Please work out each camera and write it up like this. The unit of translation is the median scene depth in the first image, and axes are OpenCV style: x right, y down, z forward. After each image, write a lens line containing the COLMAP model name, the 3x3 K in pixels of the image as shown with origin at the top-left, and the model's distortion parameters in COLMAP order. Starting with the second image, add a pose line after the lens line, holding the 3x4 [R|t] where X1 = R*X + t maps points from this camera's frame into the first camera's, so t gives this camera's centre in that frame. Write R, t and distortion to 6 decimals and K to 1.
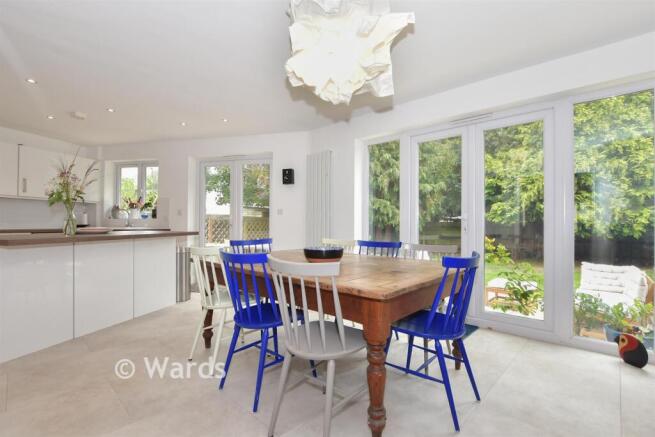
lens RADIAL K [[308.6, 0, 328.7], [0, 308.6, 220.7], [0, 0, 1]] dist [-0.001441, -0.000181]
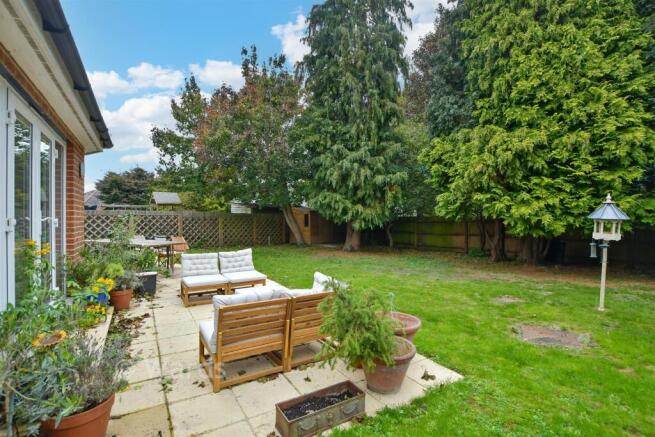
lens RADIAL K [[308.6, 0, 327.0], [0, 308.6, 217.9], [0, 0, 1]] dist [-0.001441, -0.000181]
pose [[0.959015, -0.001424, -0.283352, 0.558672], [0.001994, 0.999997, 0.001722, 0.004878], [0.283348, -0.002217, 0.959015, 0.118668]]
